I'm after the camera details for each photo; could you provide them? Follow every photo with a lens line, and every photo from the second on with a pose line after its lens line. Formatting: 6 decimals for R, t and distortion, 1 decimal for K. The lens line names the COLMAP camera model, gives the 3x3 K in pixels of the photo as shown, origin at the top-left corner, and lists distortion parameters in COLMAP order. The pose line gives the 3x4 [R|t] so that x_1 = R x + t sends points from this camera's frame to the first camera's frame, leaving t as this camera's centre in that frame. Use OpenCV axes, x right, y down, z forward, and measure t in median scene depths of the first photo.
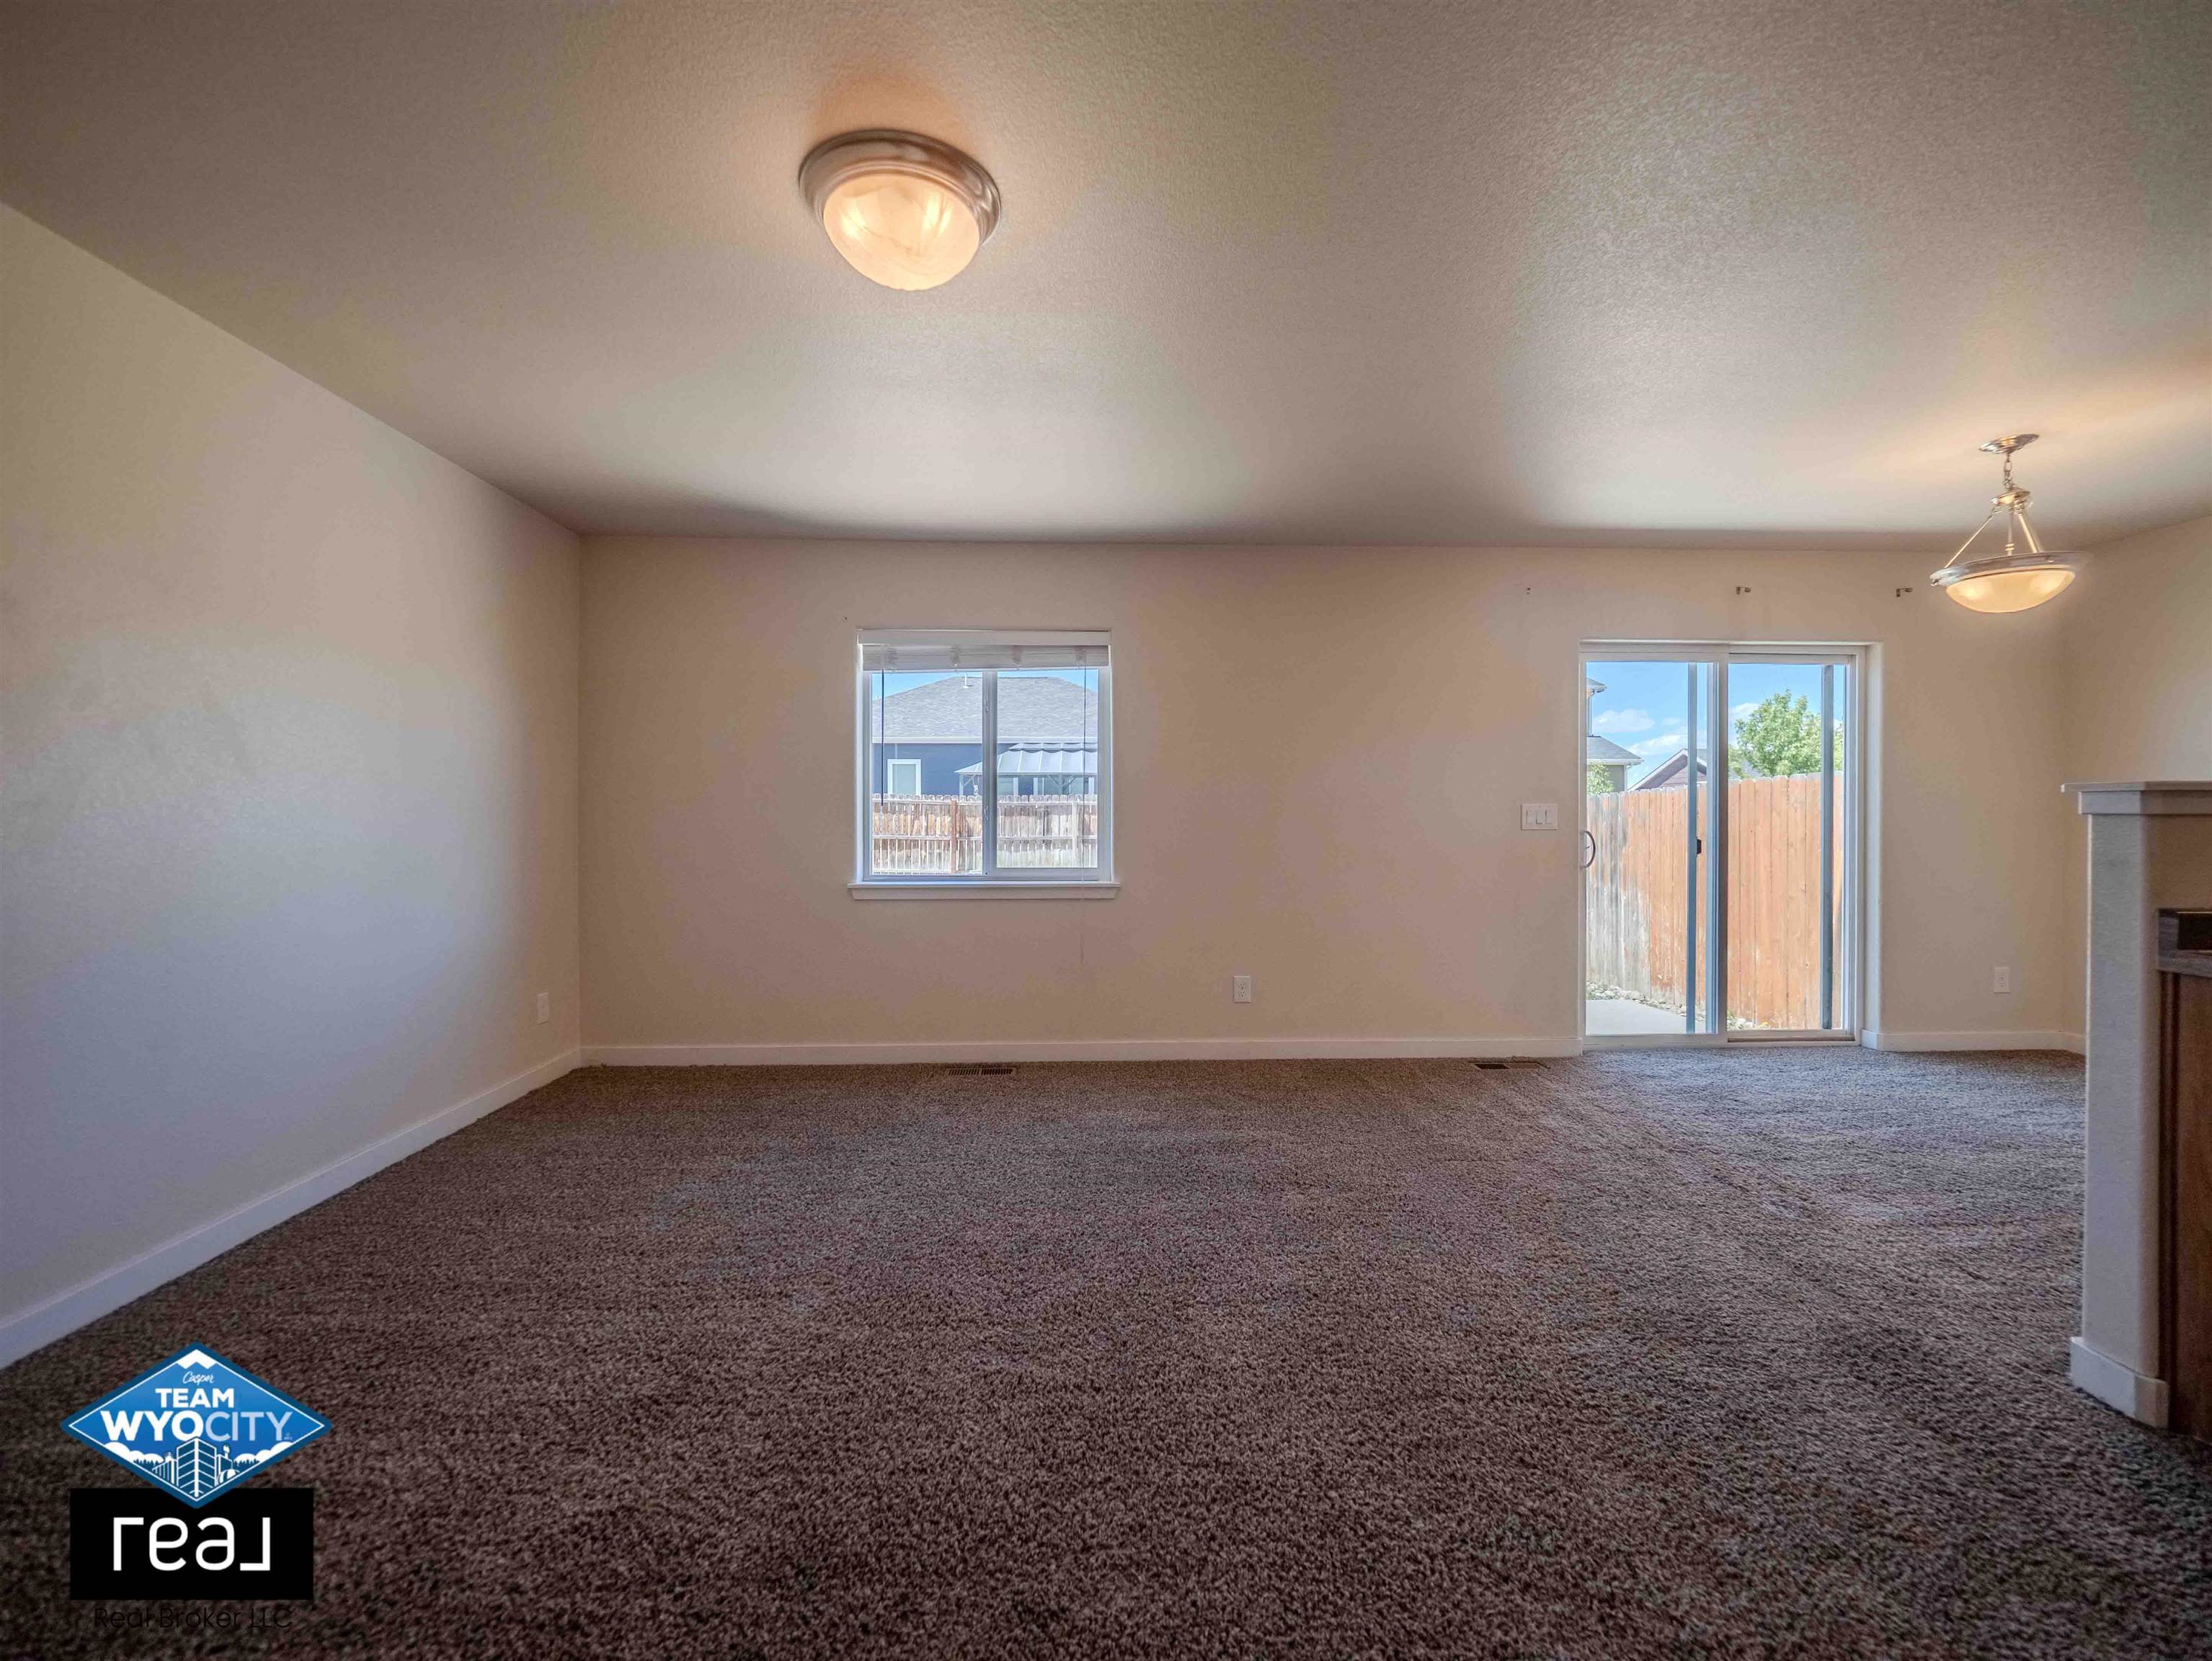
lens RADIAL K [[928.4, 0, 1093.4], [0, 928.4, 817.9], [0, 0, 1]] dist [0.009346, -0.009880]
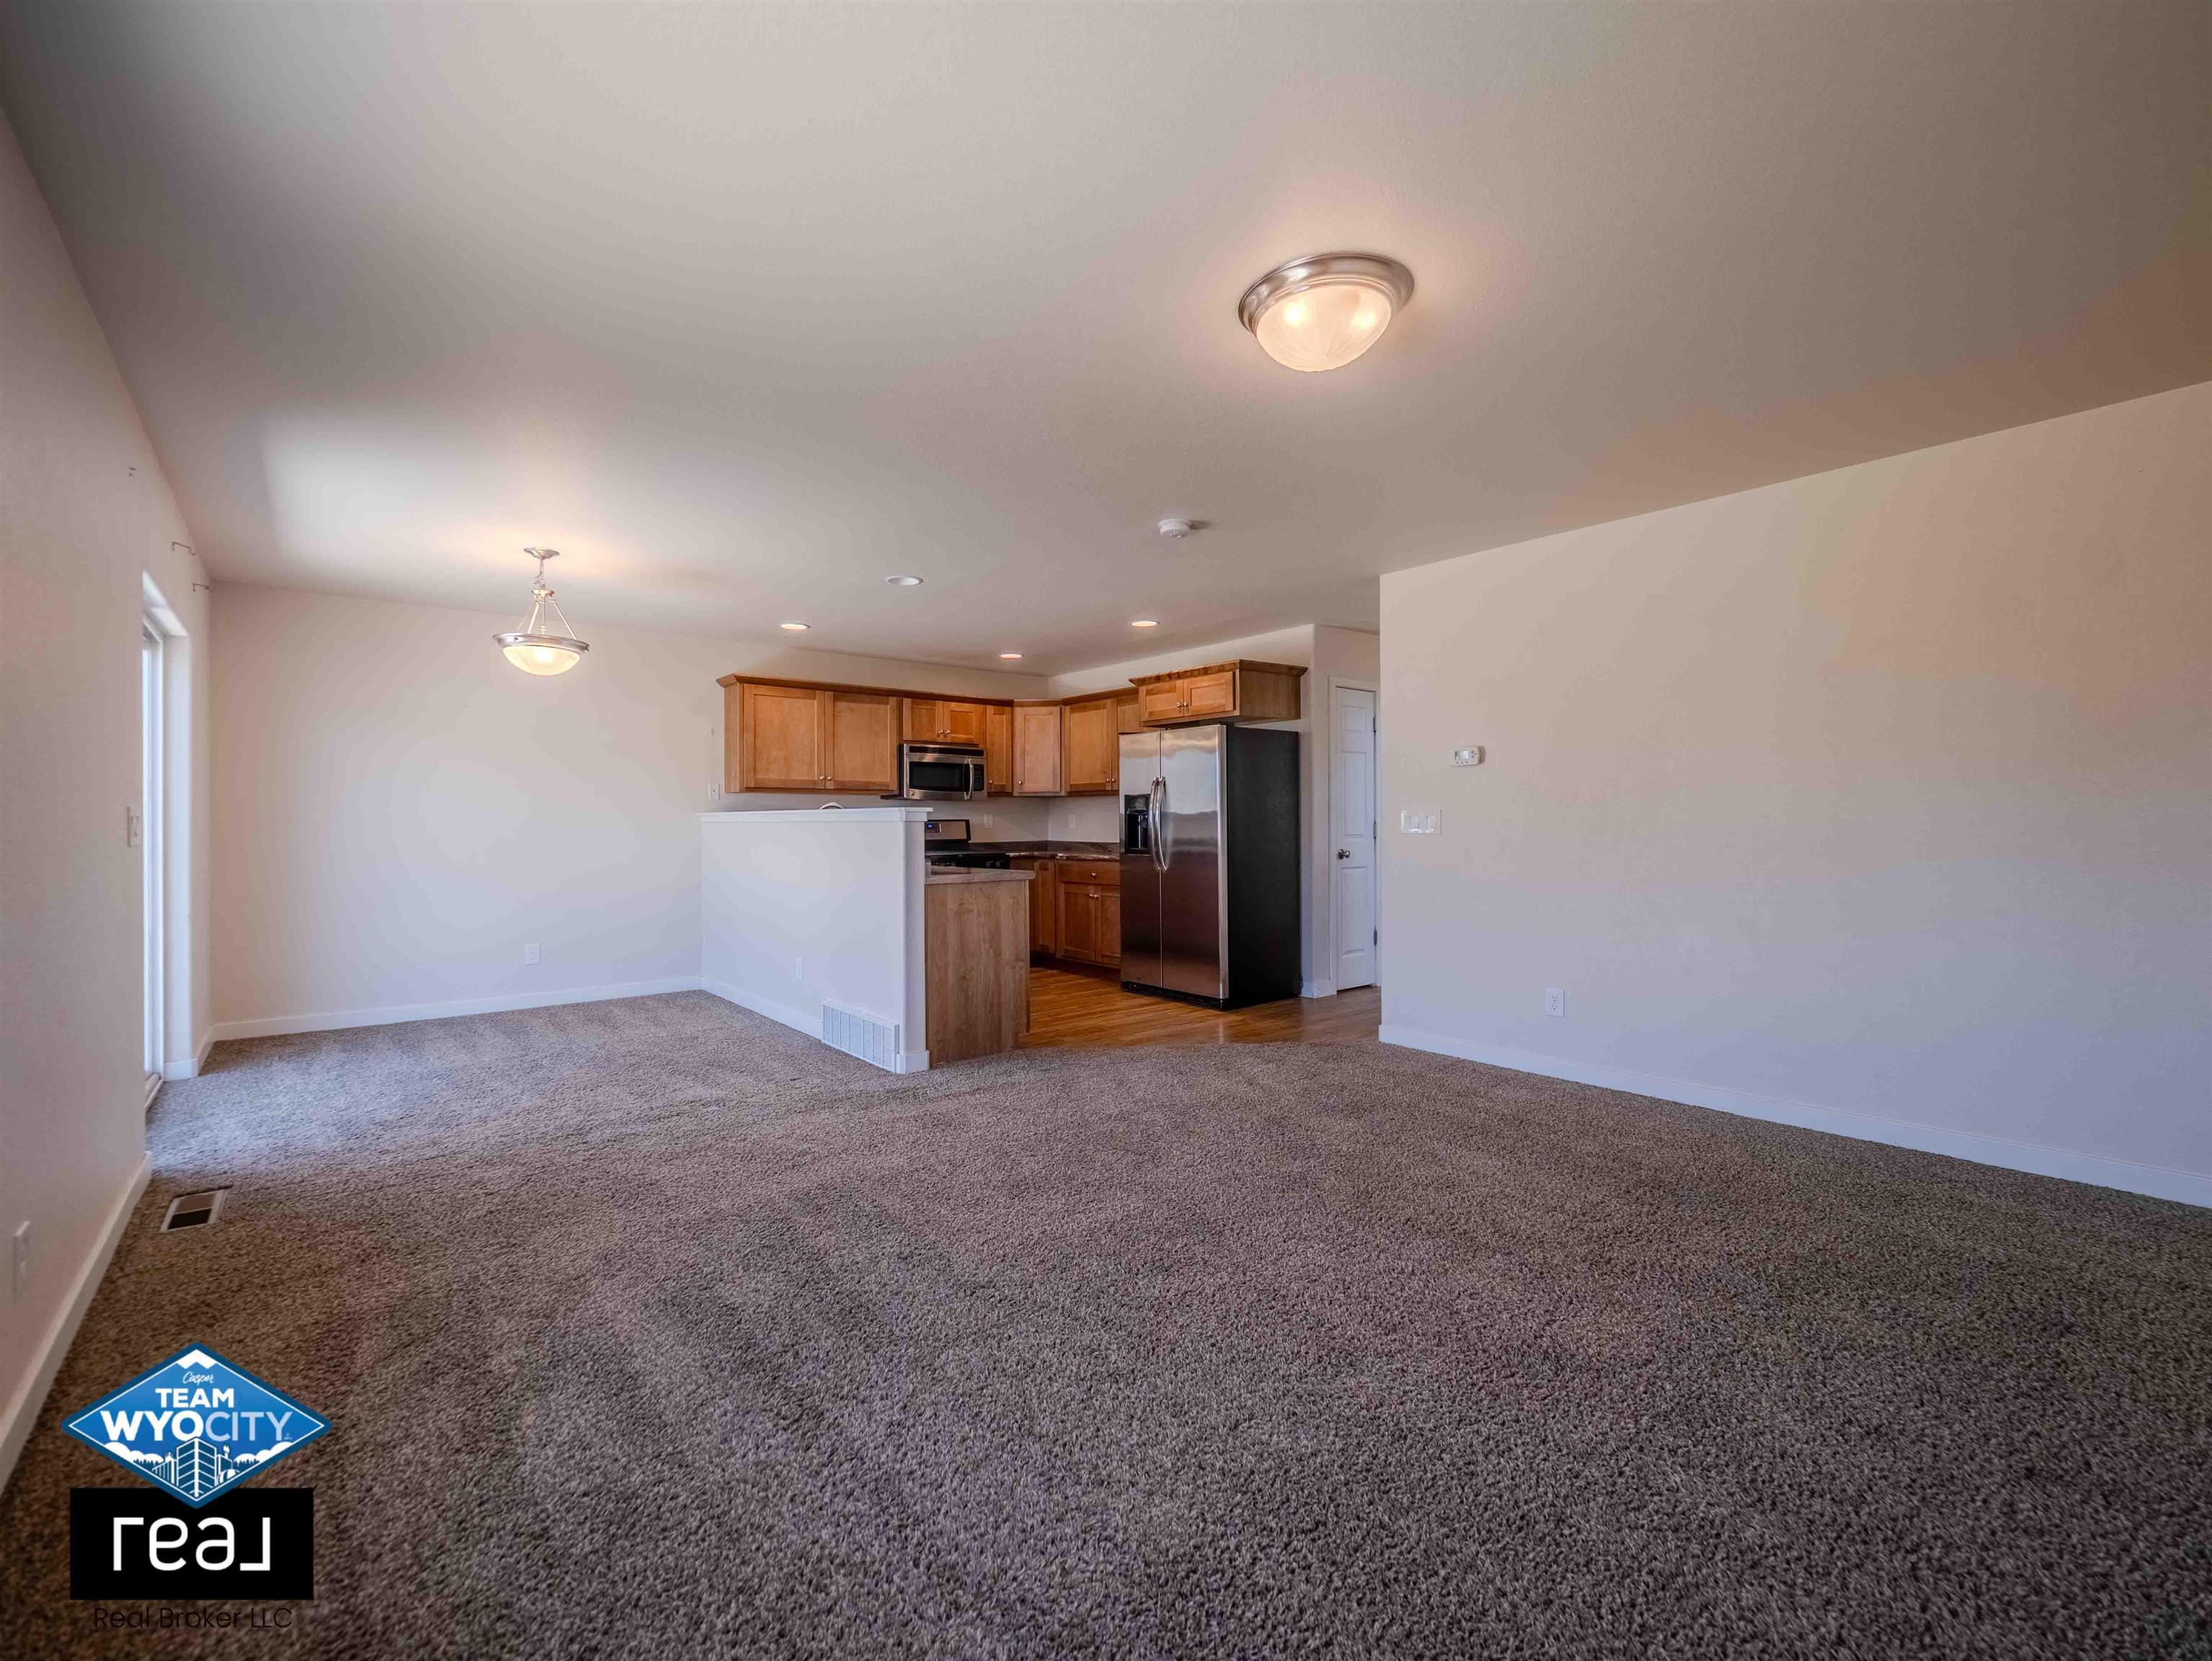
lens RADIAL K [[928.4, 0, 1062.4], [0, 928.4, 820.9], [0, 0, 1]] dist [0.009346, -0.009880]
pose [[-0.587535, 0.002803, 0.809194, -0.426759], [0.004341, 0.999991, -0.000312, -0.001400], [-0.809187, 0.003330, -0.587542, 0.856175]]
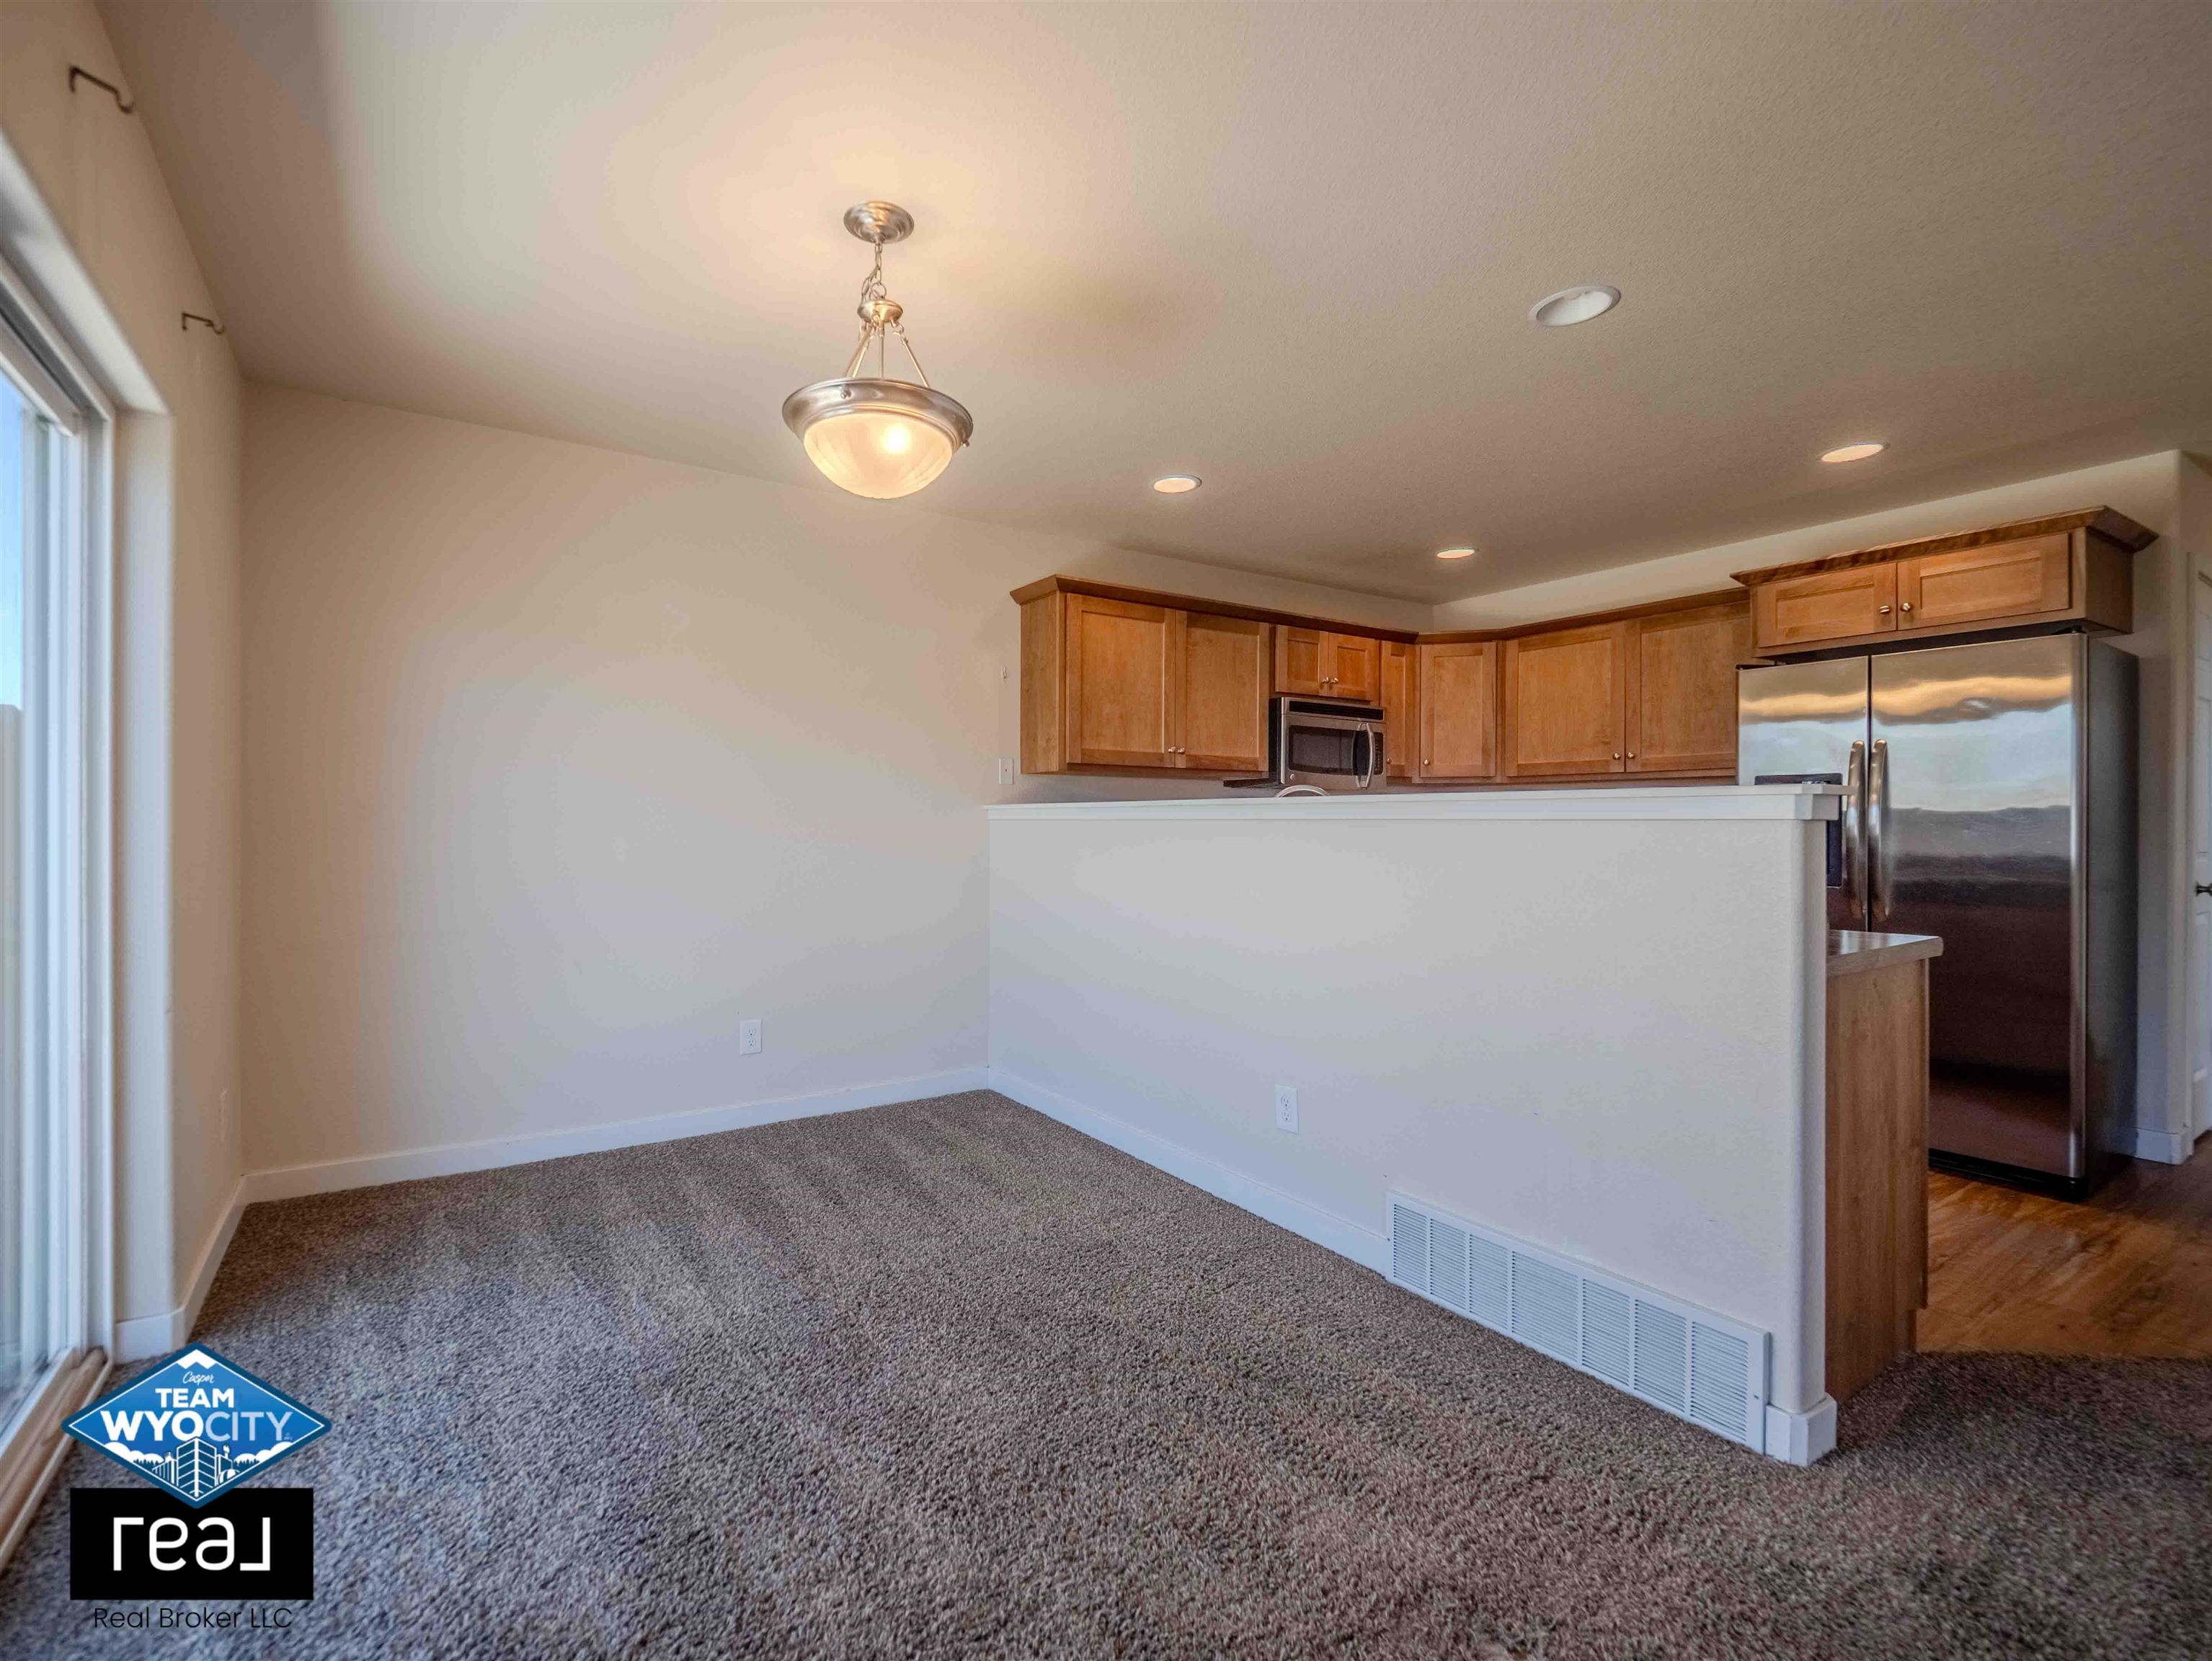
lens RADIAL K [[968.8, 0, 1016.4], [0, 968.8, 827.8], [0, 0, 1]] dist [0.003599, -0.000948]
pose [[-0.484059, -0.004337, 0.875025, 0.262144], [-0.002629, 0.999990, 0.003502, 0.001185], [-0.875032, -0.000605, -0.484066, 0.890408]]
